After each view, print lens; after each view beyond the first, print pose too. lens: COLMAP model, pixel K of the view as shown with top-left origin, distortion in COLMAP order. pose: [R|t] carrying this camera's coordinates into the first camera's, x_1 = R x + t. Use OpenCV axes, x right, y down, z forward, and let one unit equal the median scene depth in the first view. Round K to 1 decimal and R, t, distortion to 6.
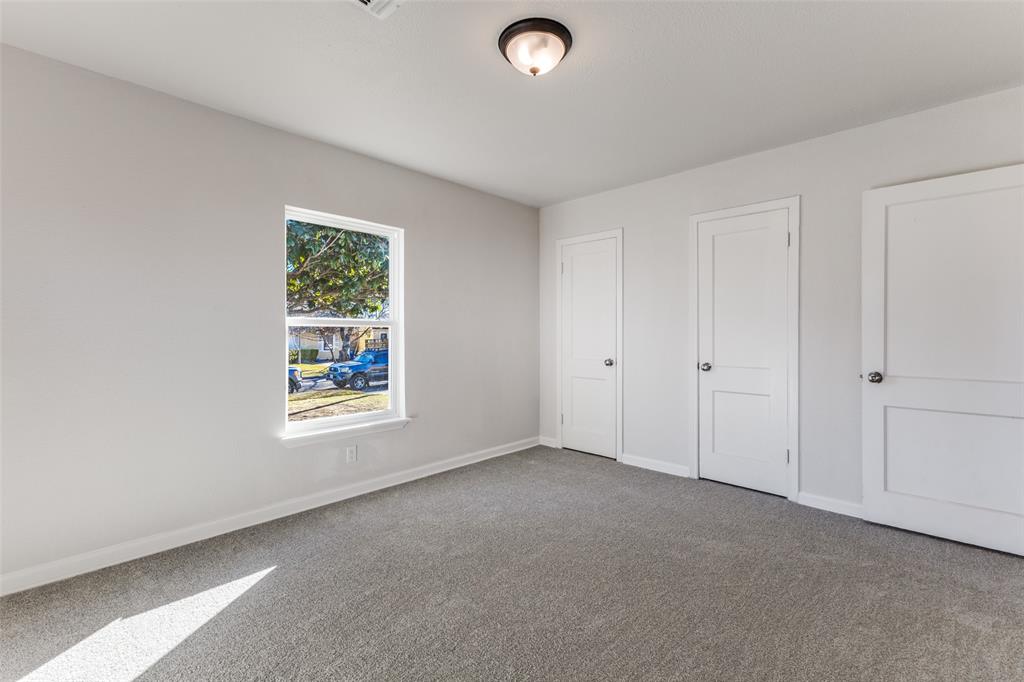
lens RADIAL K [[442.4, 0, 512.6], [0, 442.4, 331.8], [0, 0, 1]] dist [0.006332, -0.000255]
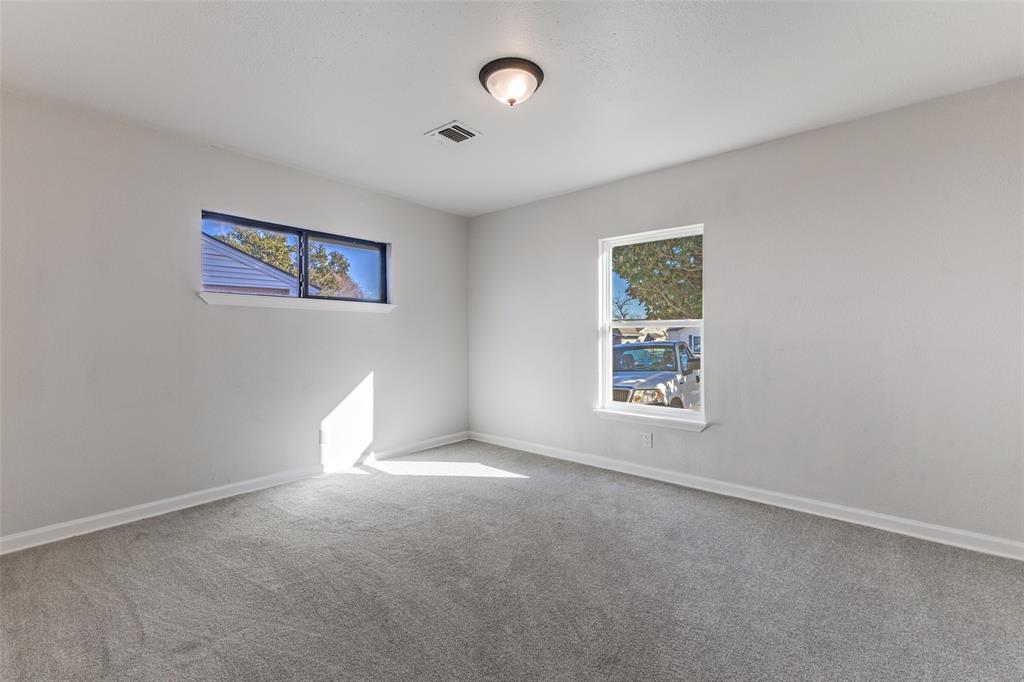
lens RADIAL K [[442.4, 0, 512.6], [0, 442.4, 331.8], [0, 0, 1]] dist [0.006332, -0.000255]
pose [[0.063871, 0.003422, -0.997952, 0.872822], [0.008395, 0.999957, 0.003966, -0.007408], [0.997923, -0.008631, 0.063840, 0.691216]]
